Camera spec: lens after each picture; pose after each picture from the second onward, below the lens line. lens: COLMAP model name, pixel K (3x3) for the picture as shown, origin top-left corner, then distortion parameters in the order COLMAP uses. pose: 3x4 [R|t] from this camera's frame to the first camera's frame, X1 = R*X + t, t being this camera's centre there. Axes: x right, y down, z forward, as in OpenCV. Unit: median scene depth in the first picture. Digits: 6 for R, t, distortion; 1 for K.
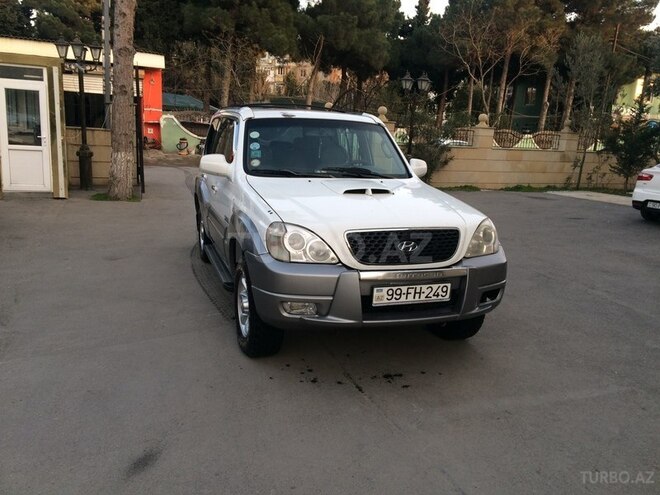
lens RADIAL K [[544.4, 0, 330.0], [0, 544.4, 247.5], [0, 0, 1]] dist [0.093027, -0.117999]
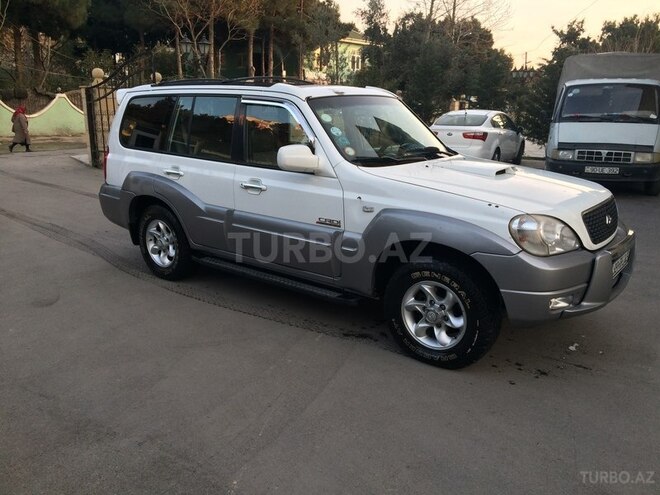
lens RADIAL K [[544.4, 0, 330.0], [0, 544.4, 247.5], [0, 0, 1]] dist [0.093027, -0.117999]
pose [[0.835419, -0.176739, 0.520421, -0.376856], [0.144104, 0.984197, 0.102913, -0.059262], [-0.530386, -0.010981, 0.847685, 0.175938]]
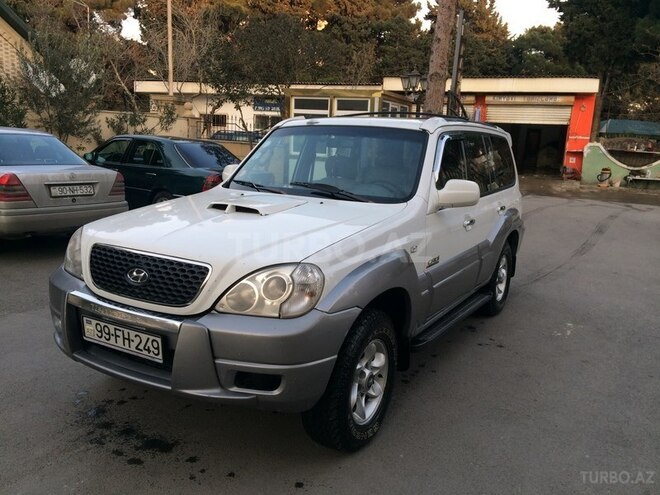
lens RADIAL K [[544.4, 0, 330.0], [0, 544.4, 247.5], [0, 0, 1]] dist [0.093027, -0.117999]
pose [[0.655106, 0.127791, -0.744652, 0.392174], [-0.171269, 0.985053, 0.018373, -0.044626], [0.735869, 0.115499, 0.667201, 0.305104]]
